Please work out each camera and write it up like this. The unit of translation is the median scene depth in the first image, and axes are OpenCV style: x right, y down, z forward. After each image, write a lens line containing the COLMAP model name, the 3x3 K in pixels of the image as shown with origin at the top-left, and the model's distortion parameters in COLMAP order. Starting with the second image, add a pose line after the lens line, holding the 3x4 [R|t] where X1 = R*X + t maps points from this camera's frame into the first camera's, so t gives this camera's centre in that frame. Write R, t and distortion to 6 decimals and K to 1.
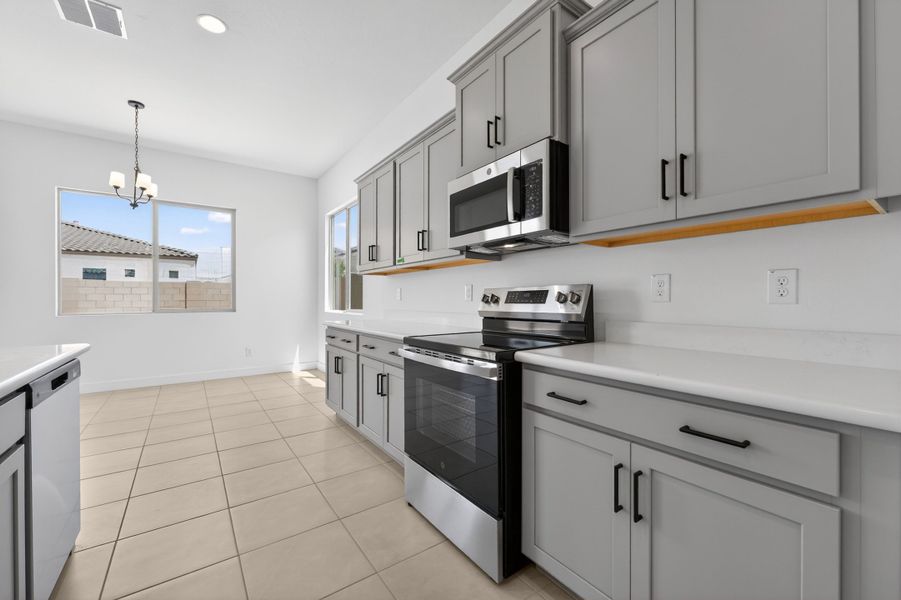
lens RADIAL K [[366.2, 0, 441.6], [0, 366.2, 297.8], [0, 0, 1]] dist [0.002643, 0.000116]
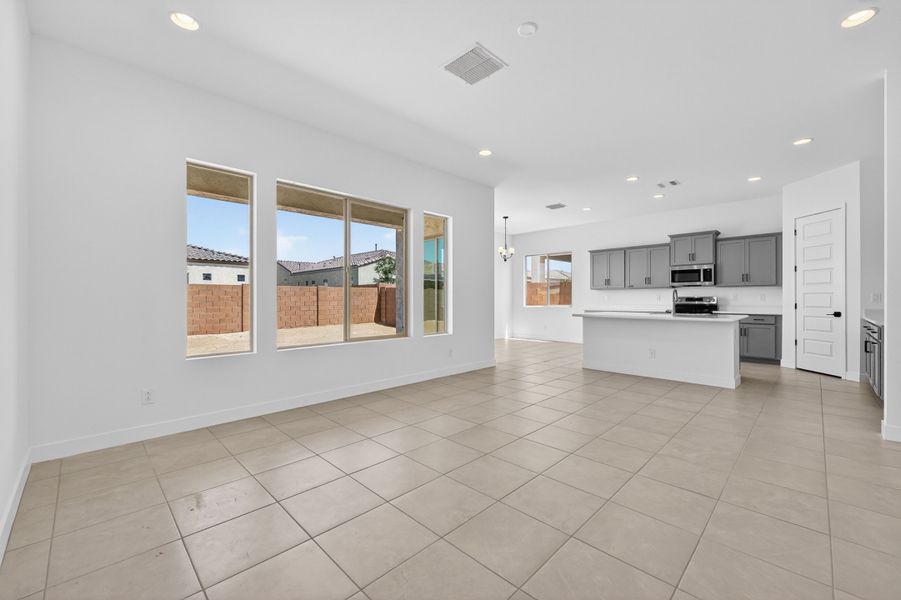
lens RADIAL K [[366.2, 0, 441.6], [0, 366.2, 297.8], [0, 0, 1]] dist [0.002643, 0.000116]
pose [[0.985077, -0.000836, 0.172114, -2.760391], [0.000857, 1.000000, -0.000050, -0.020406], [-0.172114, 0.000196, 0.985077, -2.085261]]
